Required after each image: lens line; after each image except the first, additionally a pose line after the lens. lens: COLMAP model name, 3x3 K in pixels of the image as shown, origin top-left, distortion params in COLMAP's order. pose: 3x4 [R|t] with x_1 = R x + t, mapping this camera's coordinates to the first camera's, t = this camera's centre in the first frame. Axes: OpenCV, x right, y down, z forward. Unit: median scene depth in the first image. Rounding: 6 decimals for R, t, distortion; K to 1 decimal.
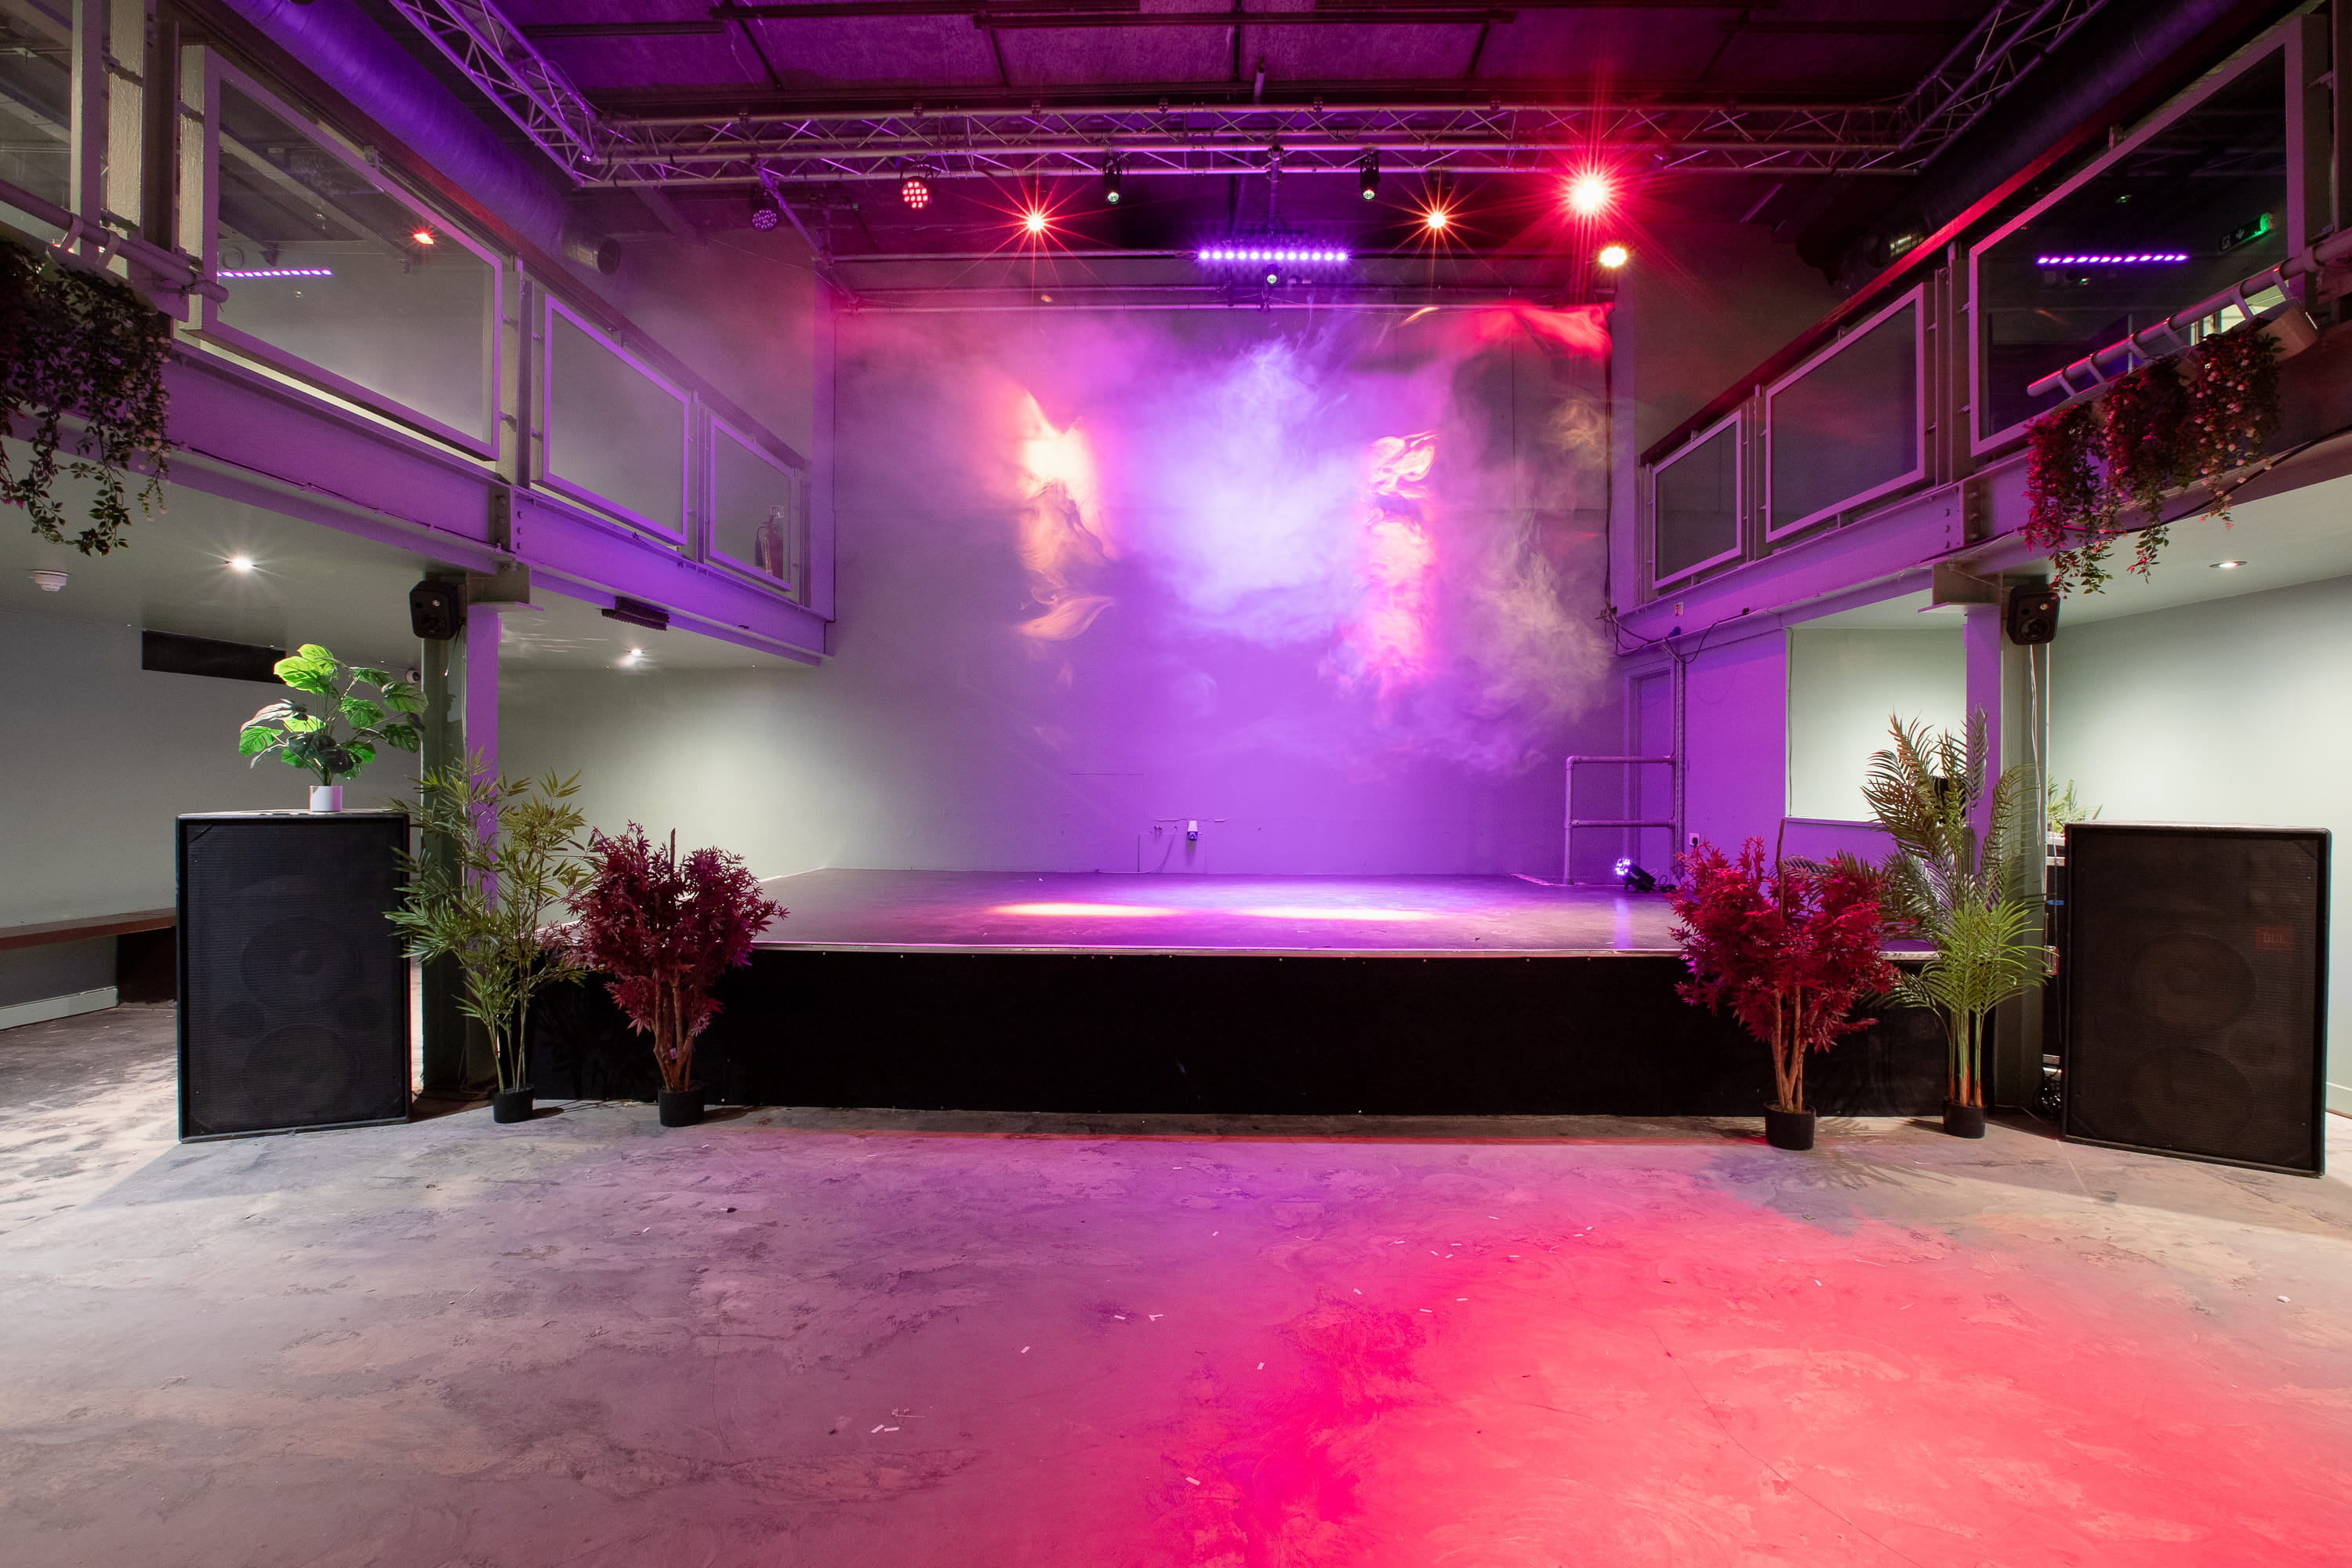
lens RADIAL K [[1084.7, 0, 1188.0], [0, 1084.7, 772.0], [0, 0, 1]] dist [-0.043187, 0.011947]
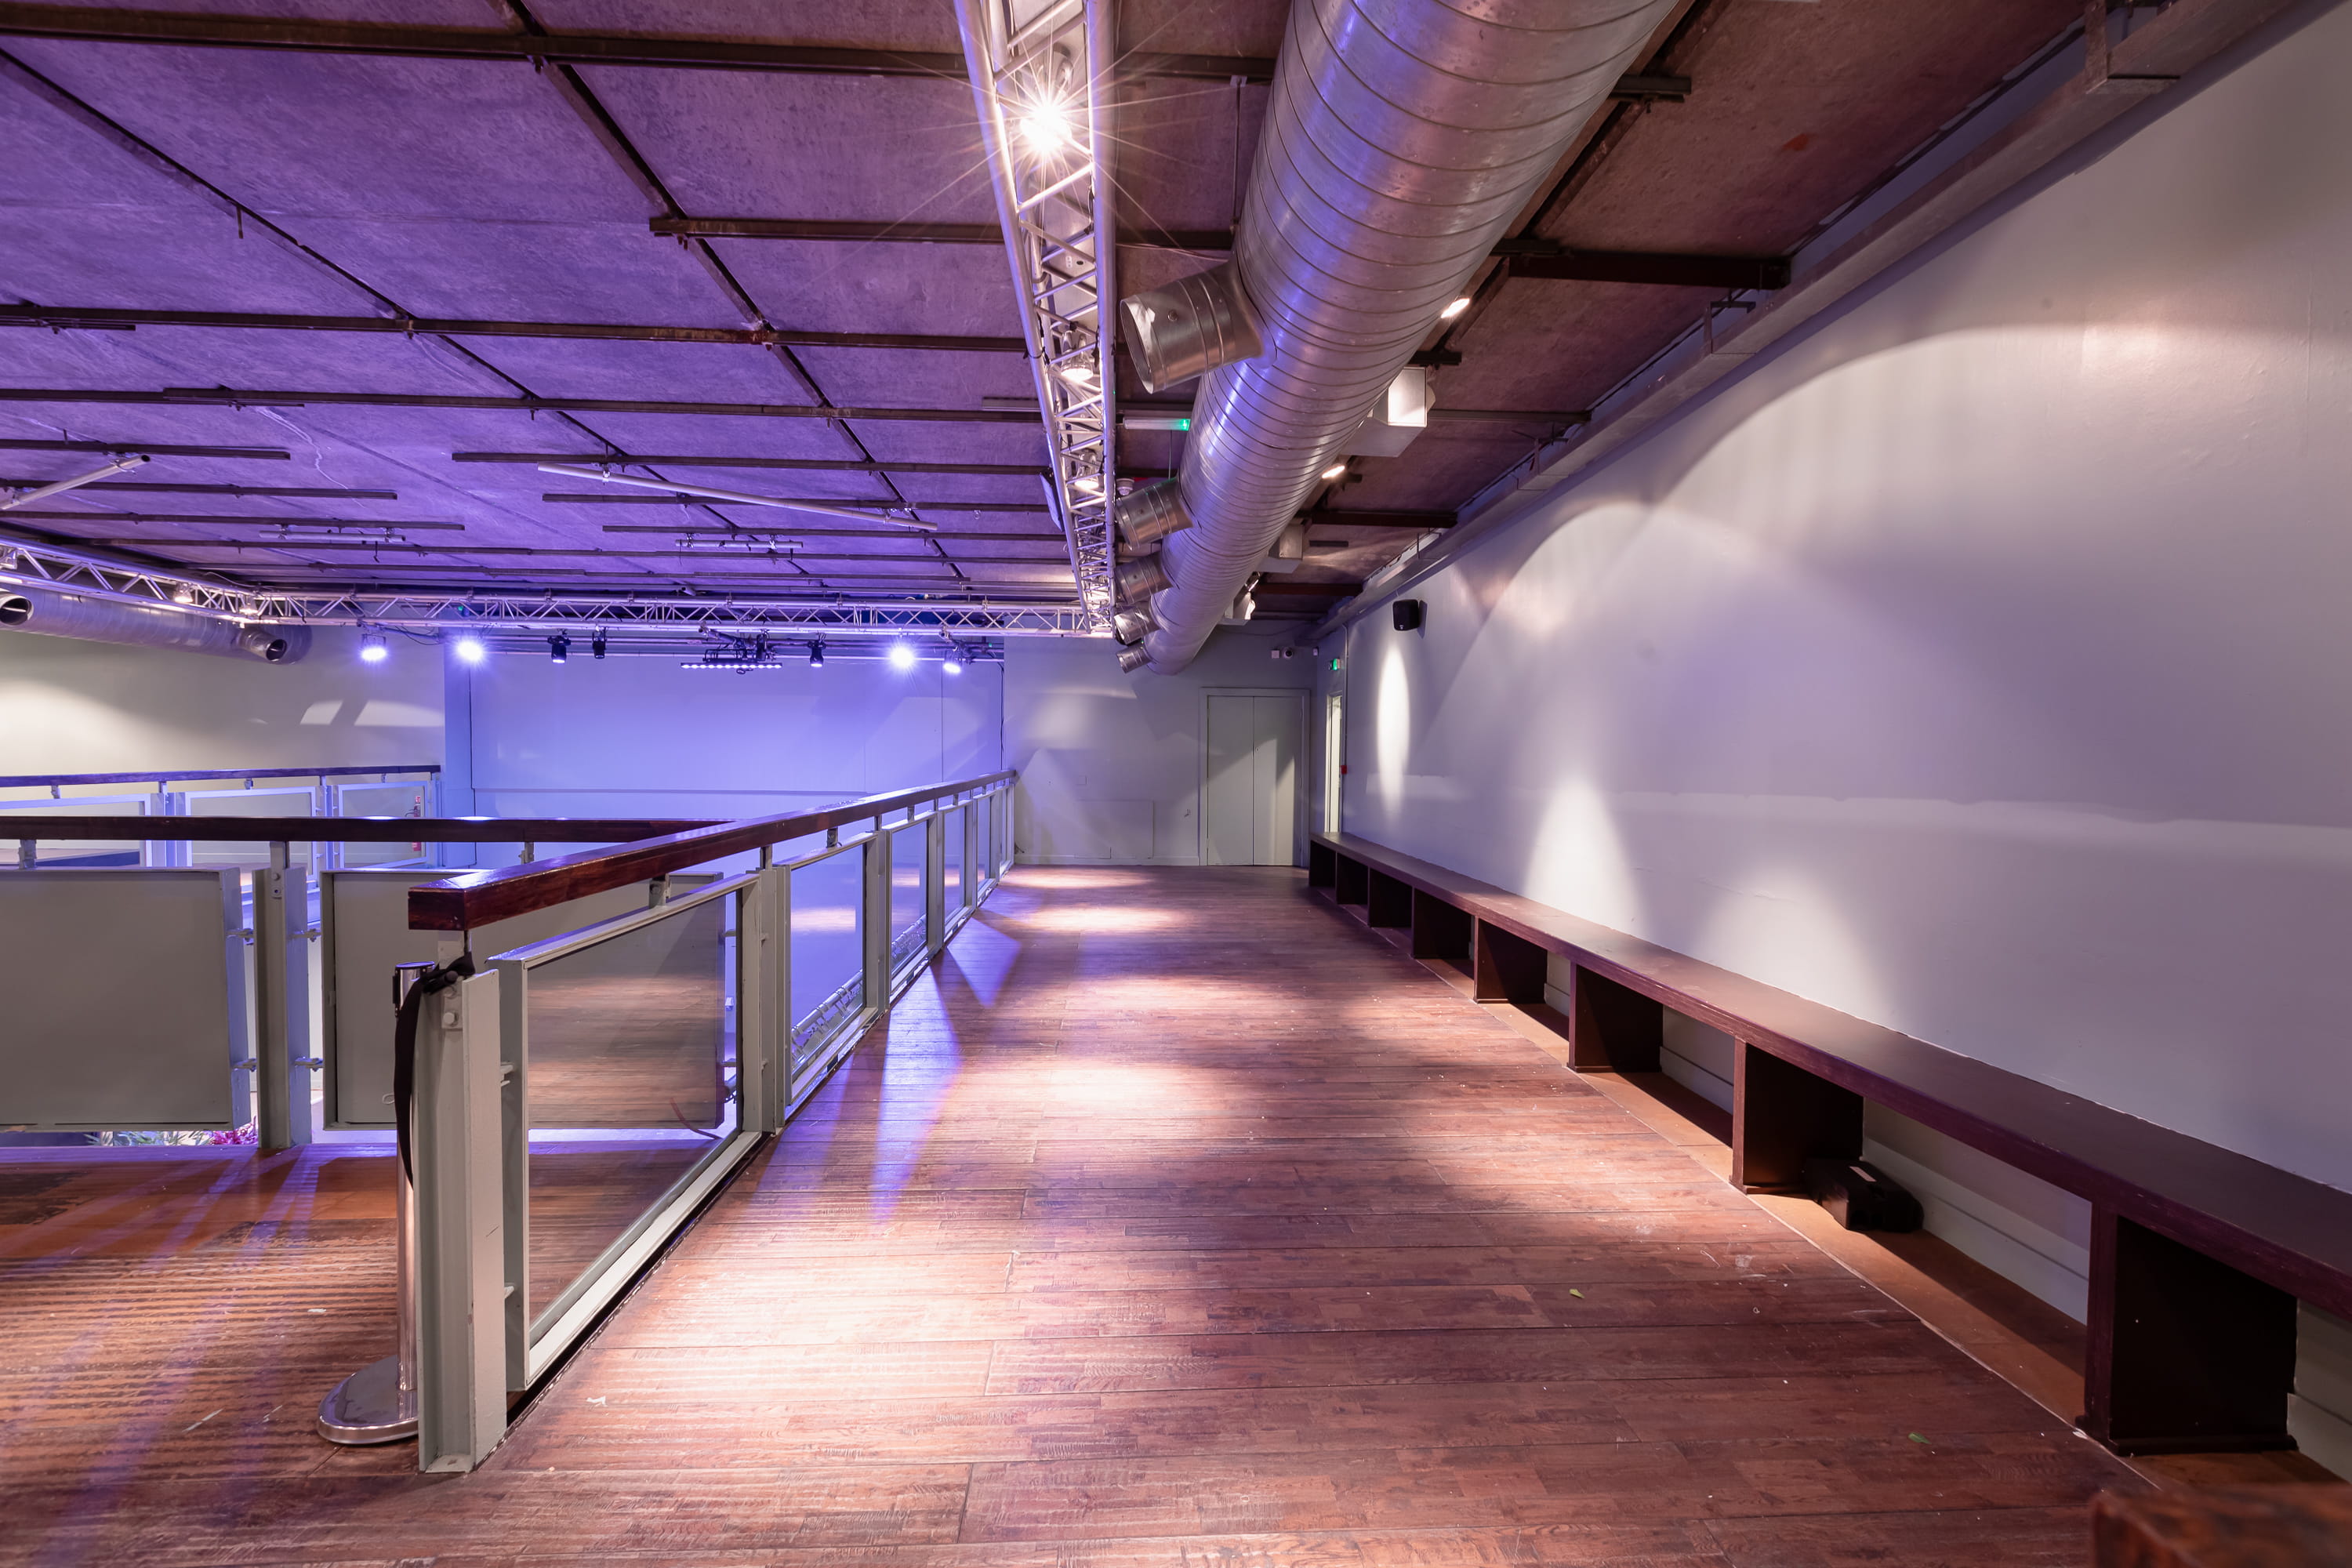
lens RADIAL K [[1035.0, 0, 1180.2], [0, 1035.0, 769.9], [0, 0, 1]] dist [0.002540, 0.000219]
pose [[0.995669, 0.001268, 0.092966, 1.024522], [-0.004066, 0.999544, 0.029913, -0.637024], [-0.092885, -0.030161, 0.995220, -1.006609]]
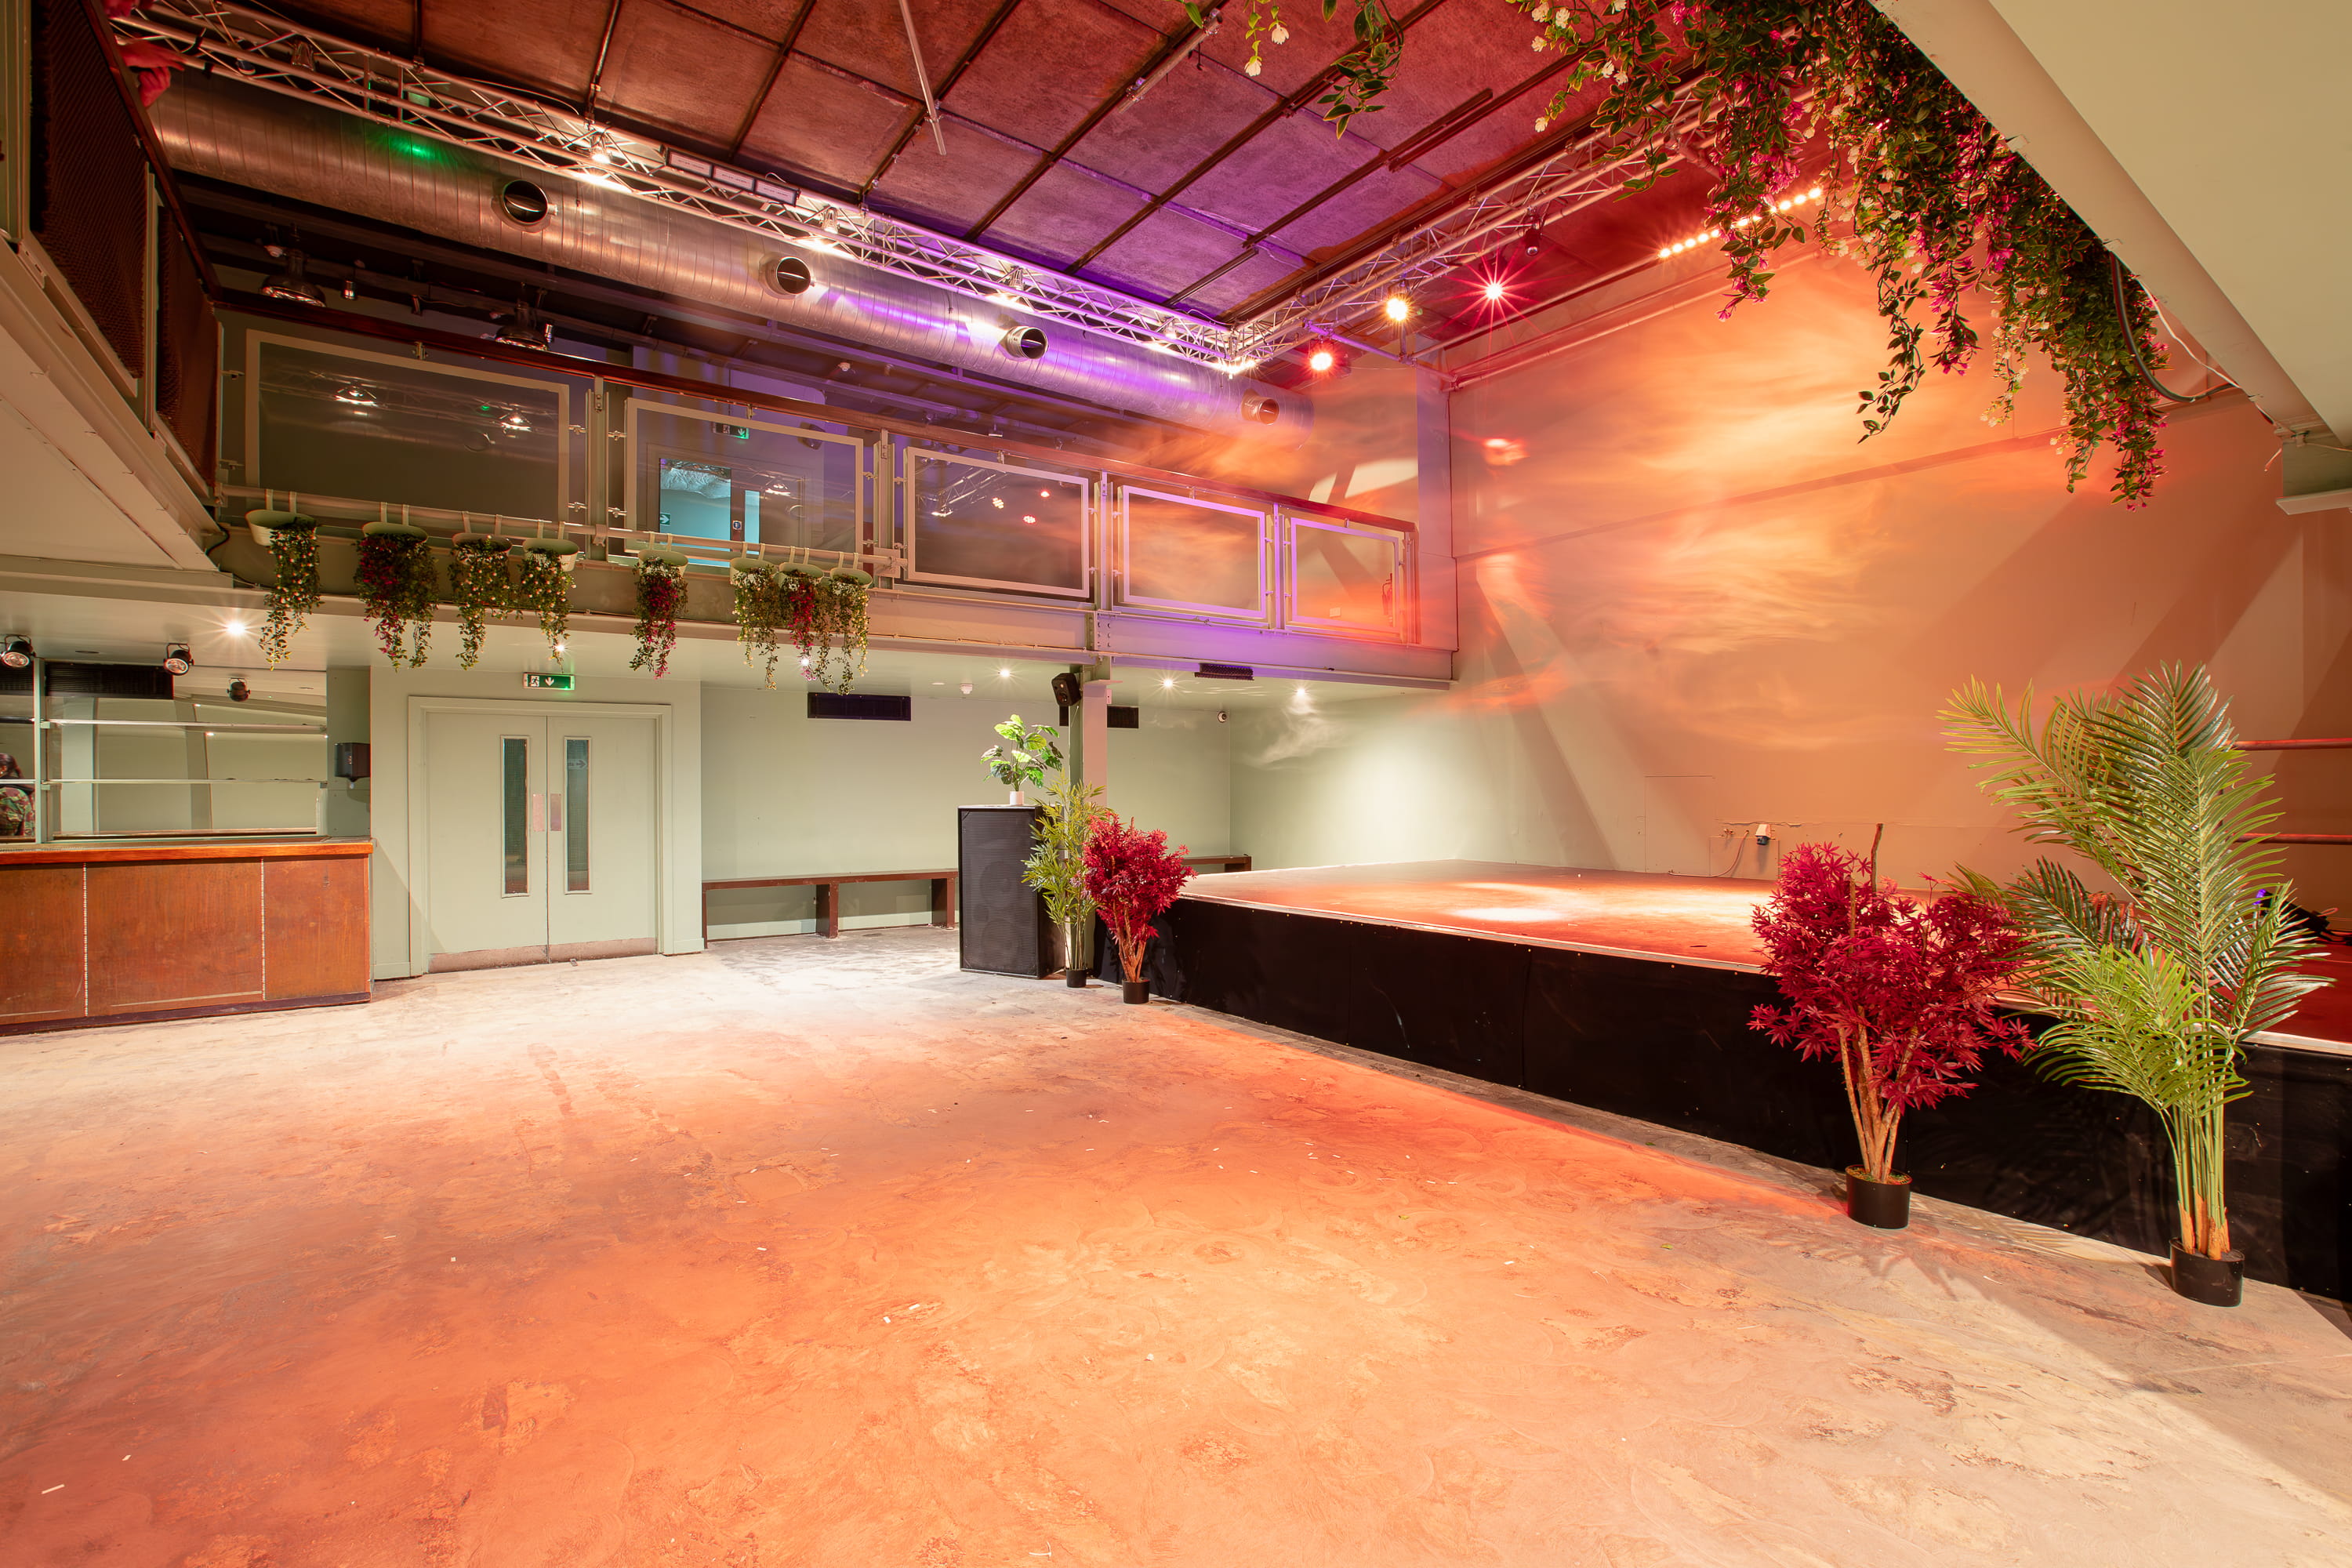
lens RADIAL K [[1084.7, 0, 1170.8], [0, 1084.7, 764.2], [0, 0, 1]] dist [-0.043187, 0.011947]
pose [[0.602408, -0.025843, -0.797770, 0.867935], [0.013560, 0.999663, -0.022144, 0.010864], [0.798073, 0.002522, 0.602555, 0.075967]]
